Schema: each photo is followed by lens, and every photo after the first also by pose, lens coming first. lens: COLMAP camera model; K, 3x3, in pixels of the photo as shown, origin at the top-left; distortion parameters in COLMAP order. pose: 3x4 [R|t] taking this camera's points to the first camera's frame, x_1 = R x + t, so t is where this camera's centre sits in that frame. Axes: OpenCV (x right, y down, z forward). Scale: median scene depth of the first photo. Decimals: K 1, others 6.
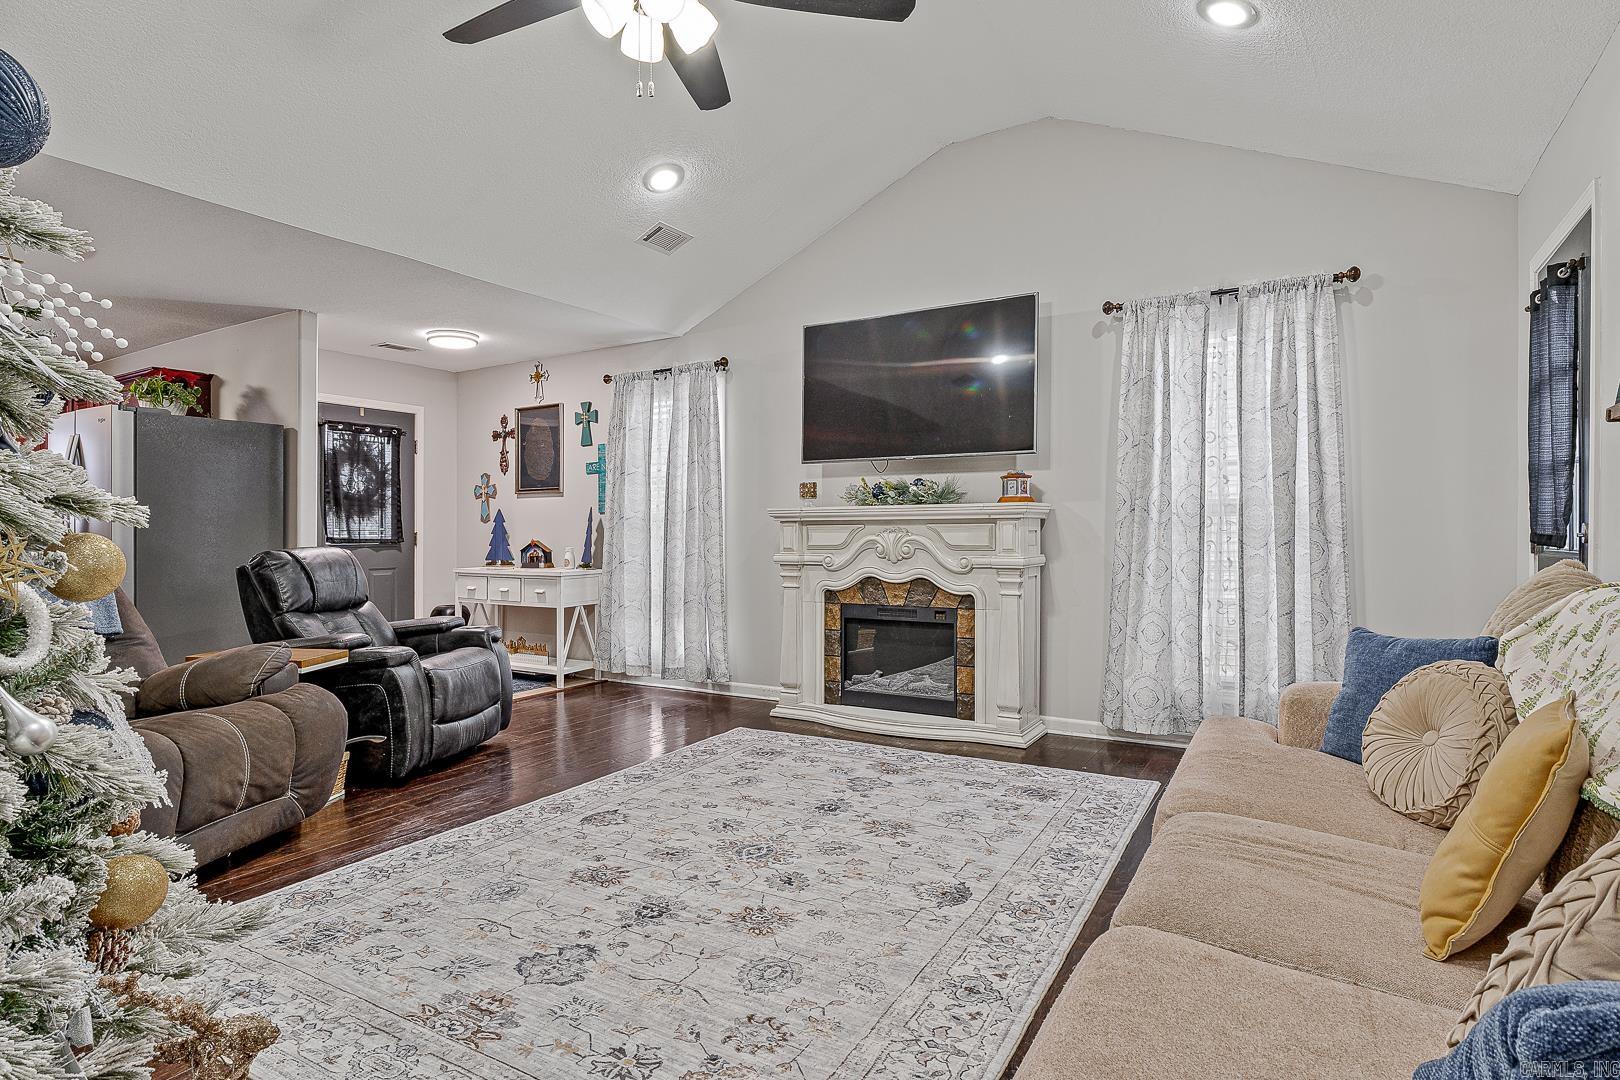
lens RADIAL K [[839.9, 0, 810.0], [0, 839.9, 540.0], [0, 0, 1]] dist [-0.008713, -0.000342]
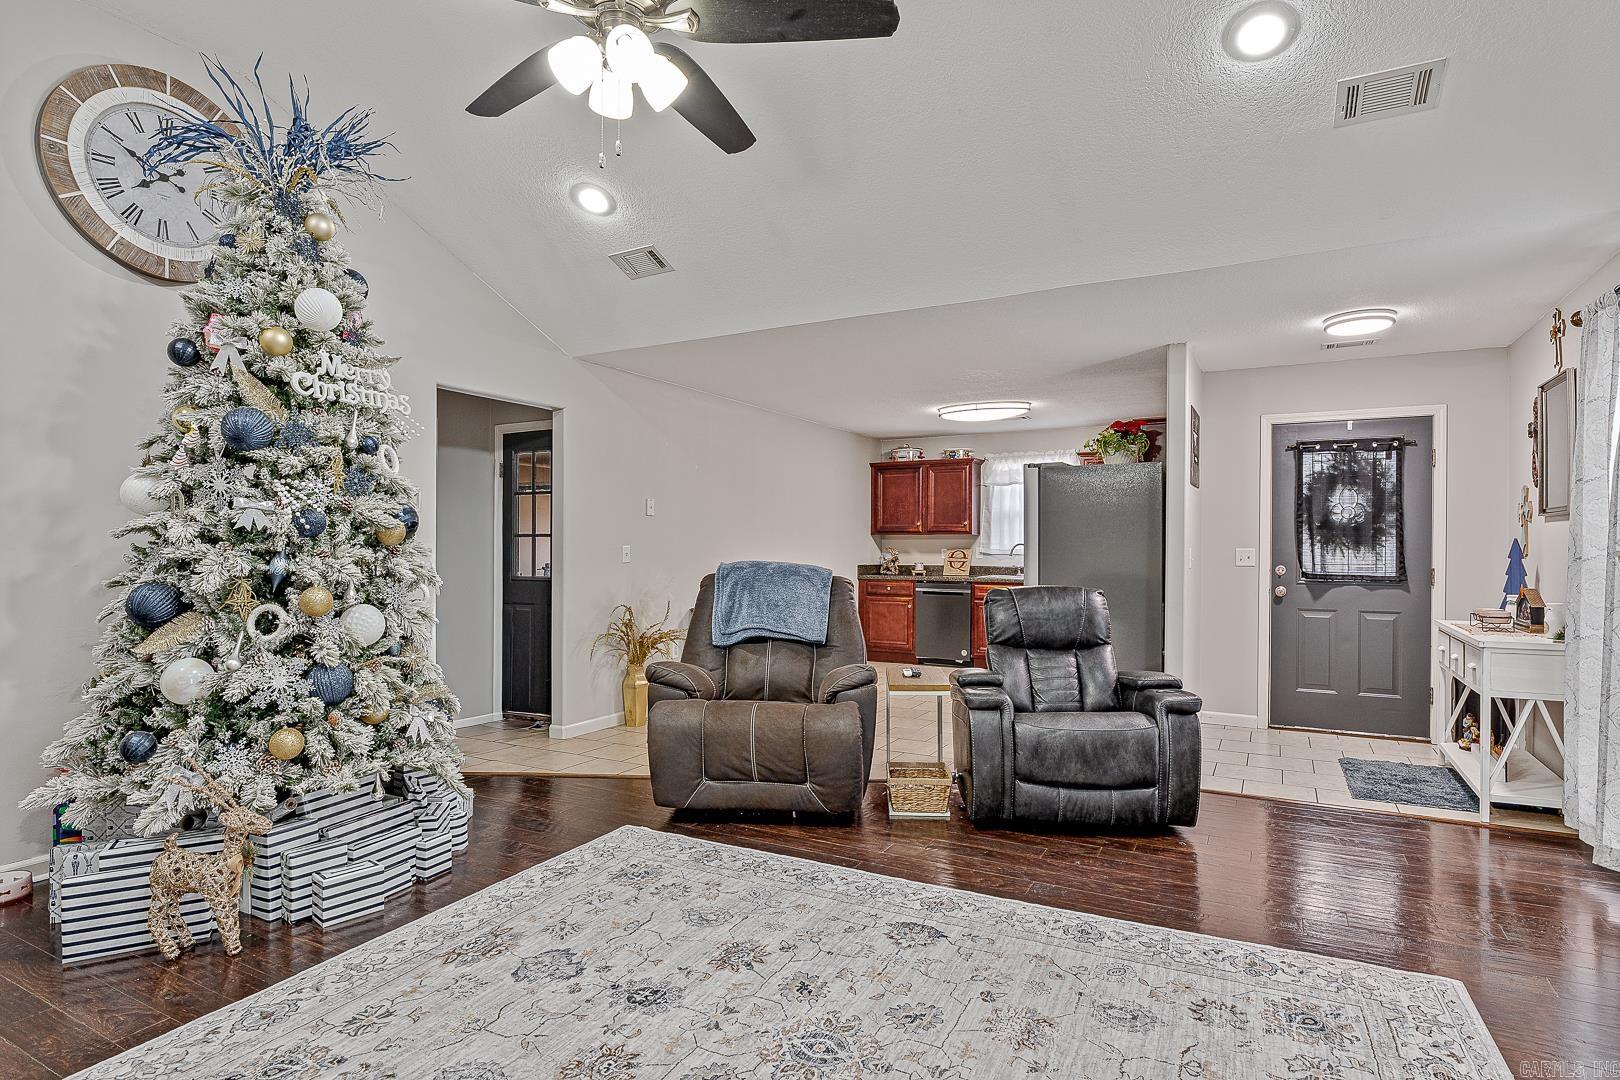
lens RADIAL K [[839.9, 0, 810.0], [0, 839.9, 540.0], [0, 0, 1]] dist [-0.008713, -0.000342]
pose [[0.073766, -0.001231, -0.997275, 0.472878], [-0.015941, 0.999870, -0.002414, -0.044792], [0.997148, 0.016075, 0.073737, 0.681122]]
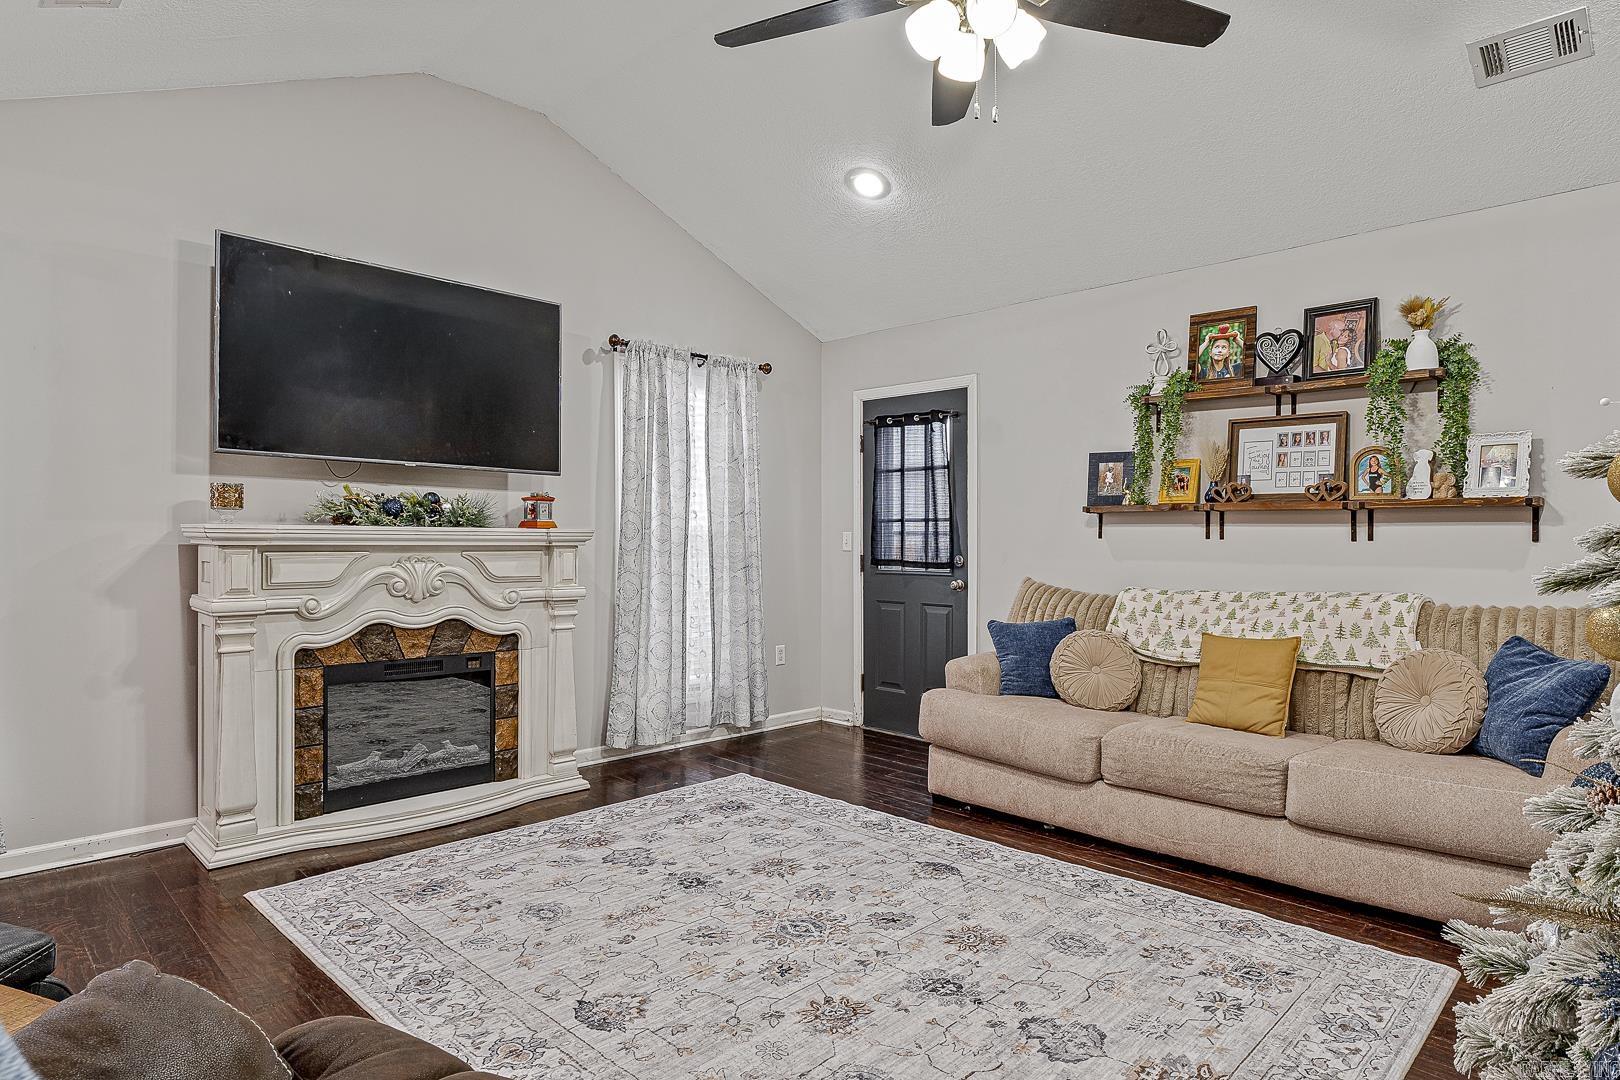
lens RADIAL K [[922.2, 0, 779.3], [0, 922.2, 545.9], [0, 0, 1]] dist [-0.008207, -0.000196]
pose [[0.252960, -0.000760, 0.967476, -0.746883], [0.003313, 0.999995, -0.000081, -0.026905], [-0.967471, 0.003226, 0.252961, 0.564432]]
